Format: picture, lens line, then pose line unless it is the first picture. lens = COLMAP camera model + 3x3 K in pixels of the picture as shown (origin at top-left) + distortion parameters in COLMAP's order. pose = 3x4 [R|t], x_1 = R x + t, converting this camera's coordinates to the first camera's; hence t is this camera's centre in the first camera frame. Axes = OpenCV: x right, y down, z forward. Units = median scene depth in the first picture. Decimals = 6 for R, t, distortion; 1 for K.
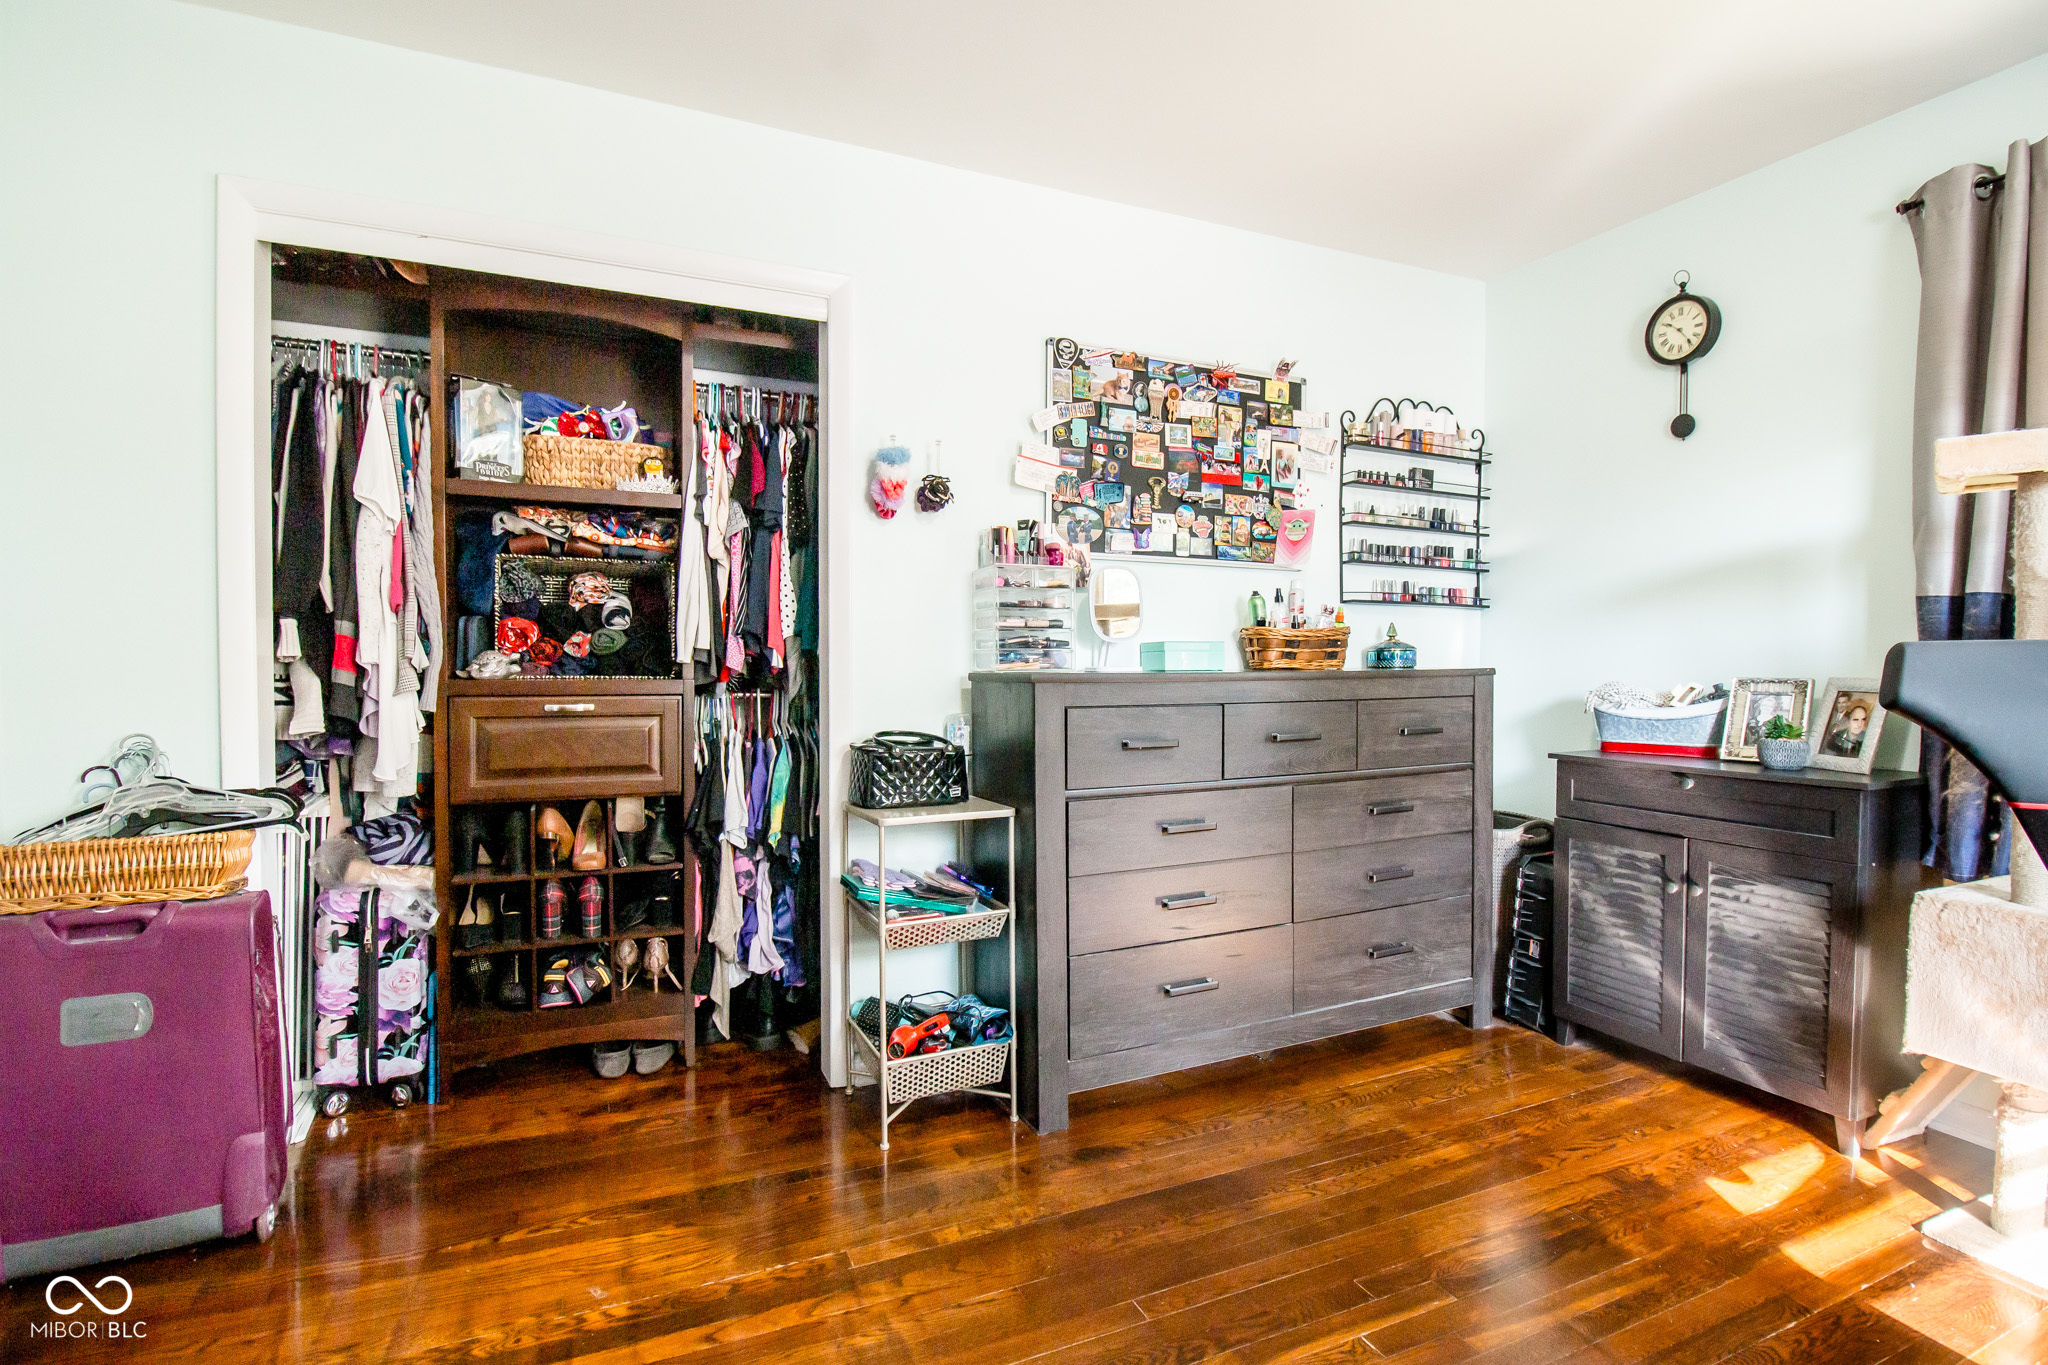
lens RADIAL K [[995.4, 0, 1024.0], [0, 995.4, 682.5], [0, 0, 1]] dist [-0.000548, -0.001156]
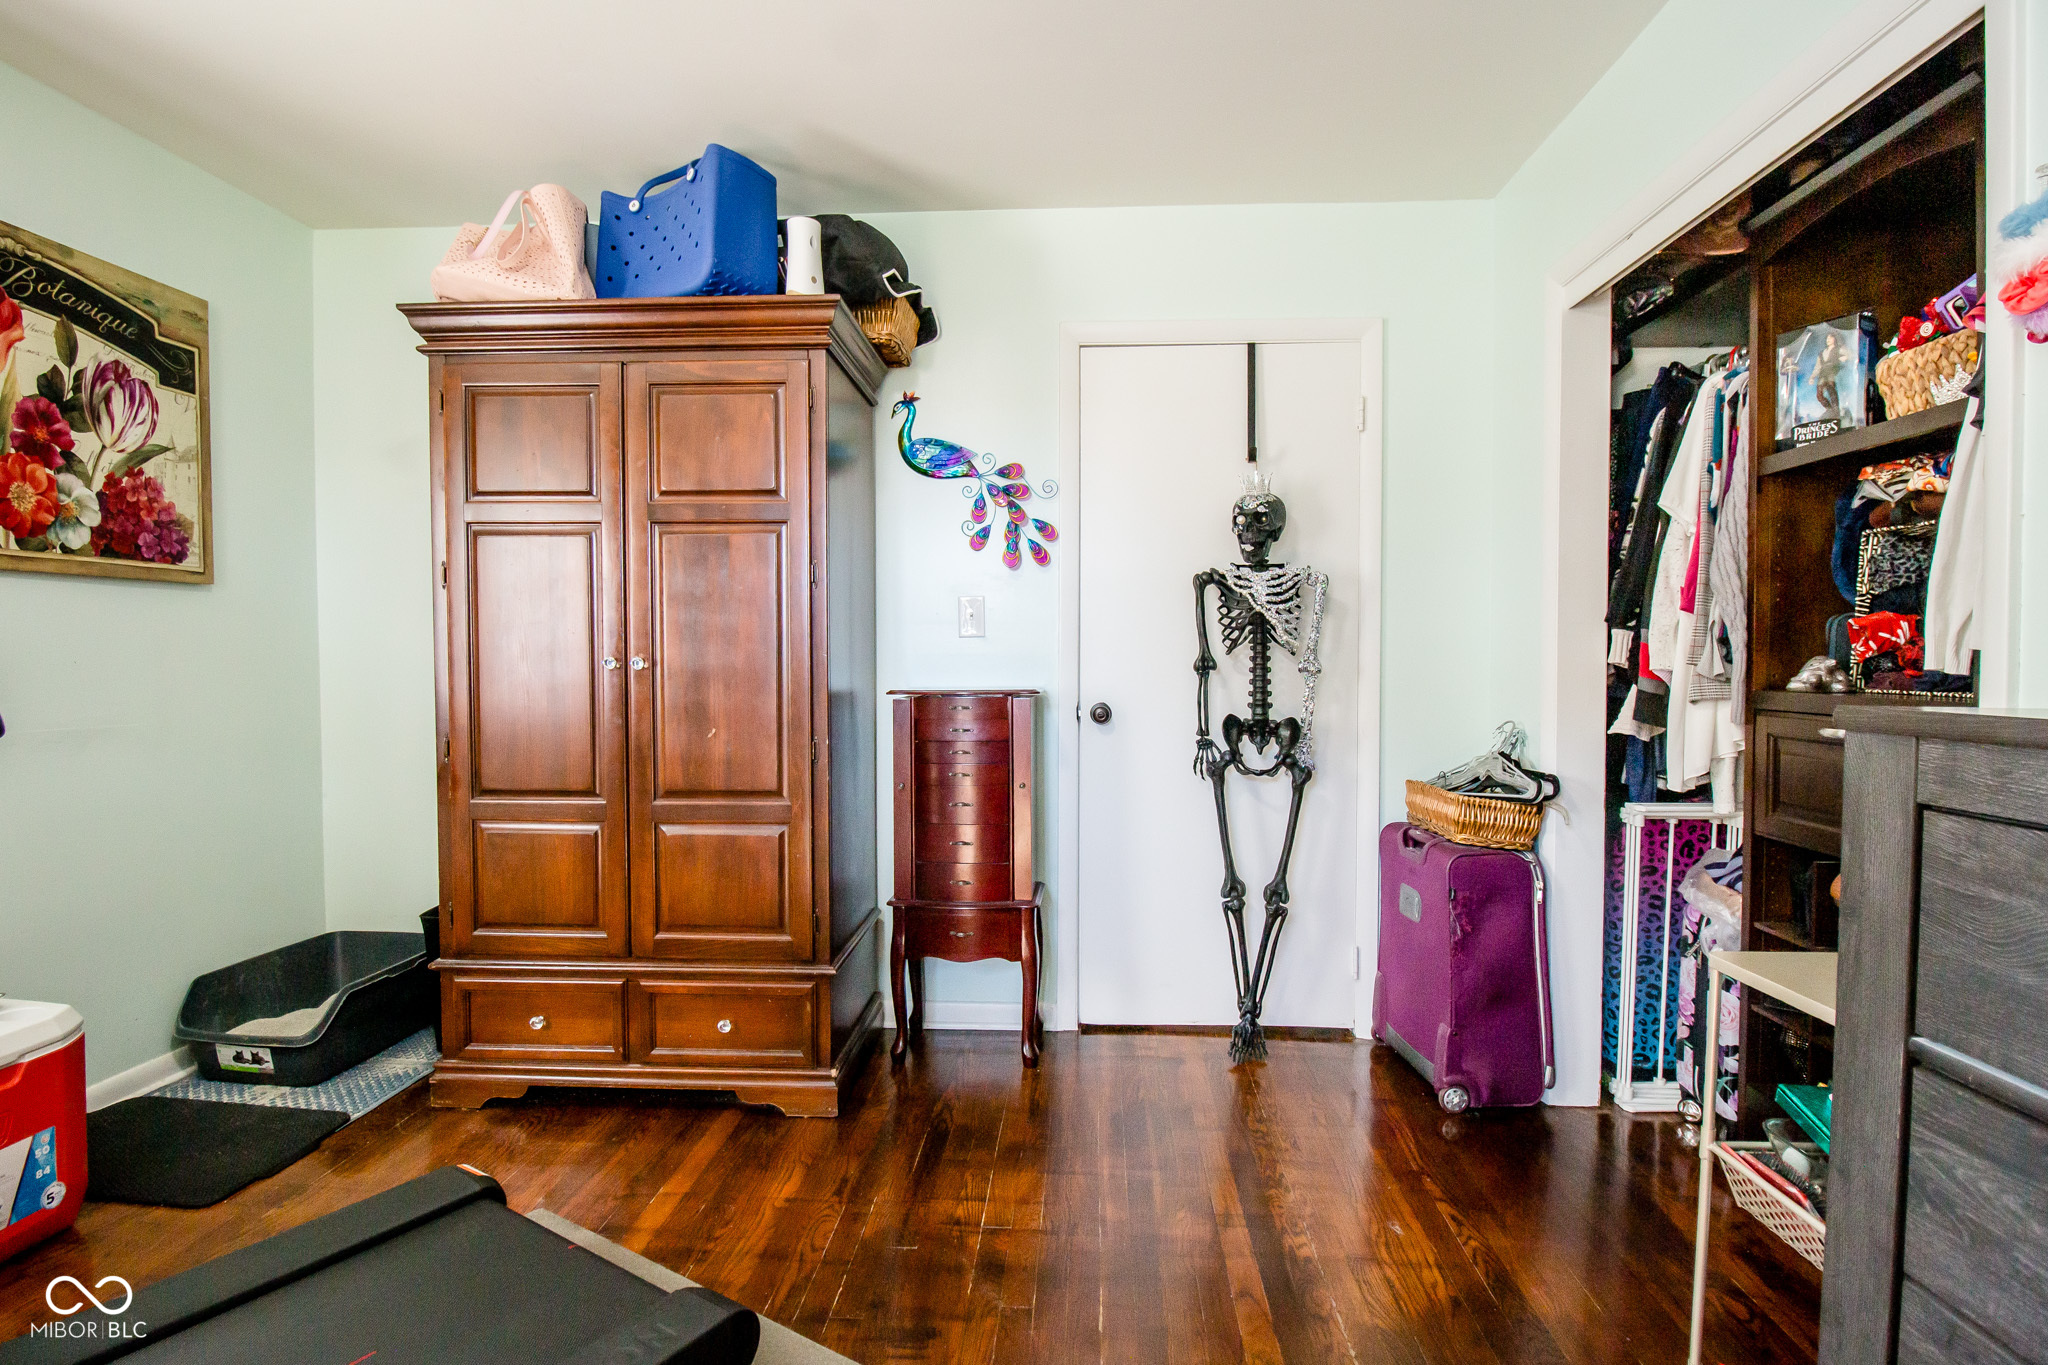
lens RADIAL K [[995.4, 0, 1024.0], [0, 995.4, 682.5], [0, 0, 1]] dist [-0.000548, -0.001156]
pose [[-0.468606, 0.017410, -0.883236, 0.512906], [-0.024738, 0.999155, 0.032820, -0.023181], [0.883061, 0.037230, -0.467779, 0.876407]]
